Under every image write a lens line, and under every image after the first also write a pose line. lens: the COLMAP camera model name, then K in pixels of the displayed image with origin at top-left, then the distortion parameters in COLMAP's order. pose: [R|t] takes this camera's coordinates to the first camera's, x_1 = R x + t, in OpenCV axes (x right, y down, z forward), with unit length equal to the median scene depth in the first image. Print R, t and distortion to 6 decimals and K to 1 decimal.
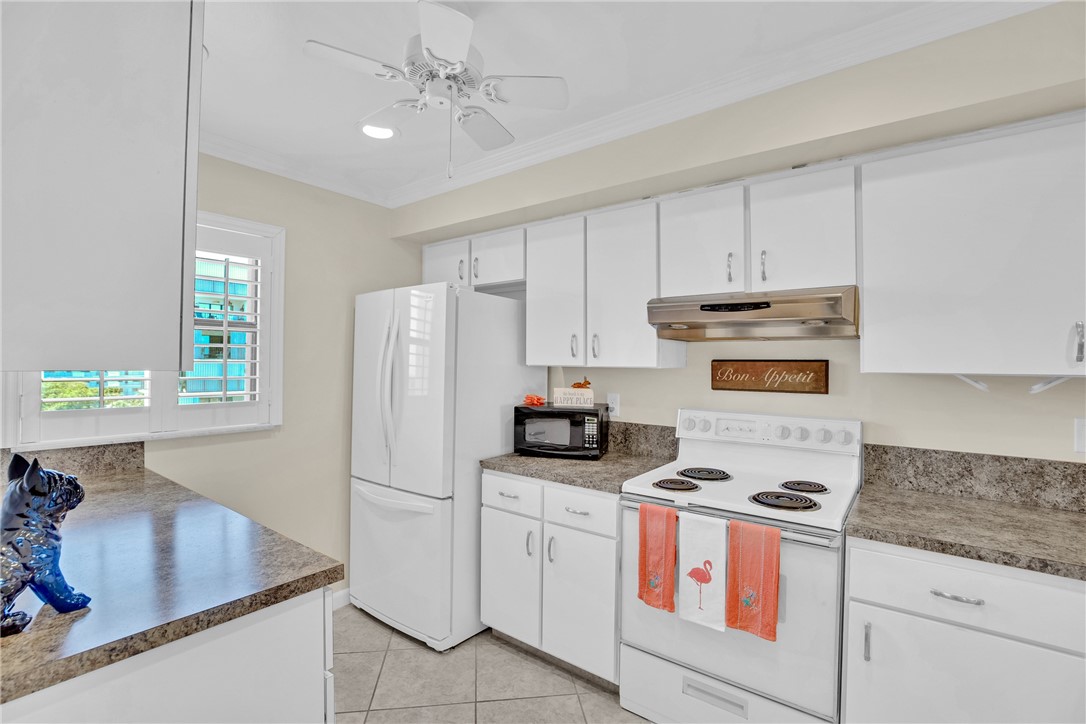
lens RADIAL K [[500.0, 0, 502.1], [0, 500.0, 343.5], [0, 0, 1]] dist [0.000395, 0.000216]
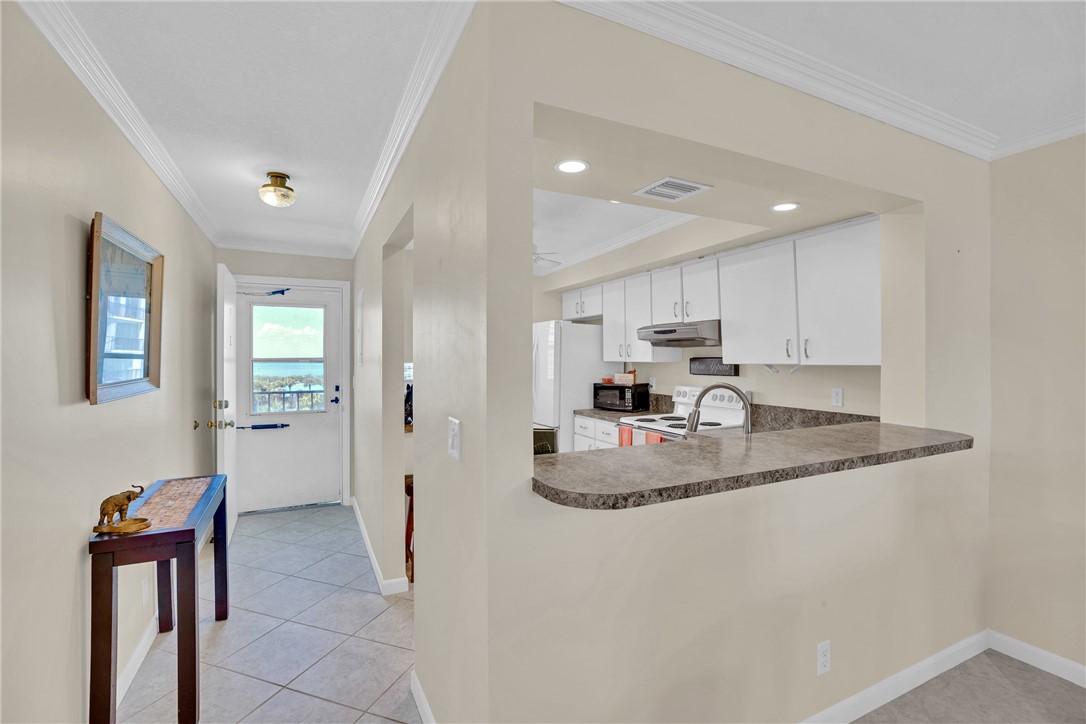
lens RADIAL K [[500.0, 0, 544.3], [0, 500.0, 357.3], [0, 0, 1]] dist [0.000395, 0.000216]
pose [[0.904270, -0.003070, -0.426951, 0.684083], [0.013391, 0.999686, 0.021175, -0.013804], [0.426752, -0.024865, 0.904027, -0.800033]]
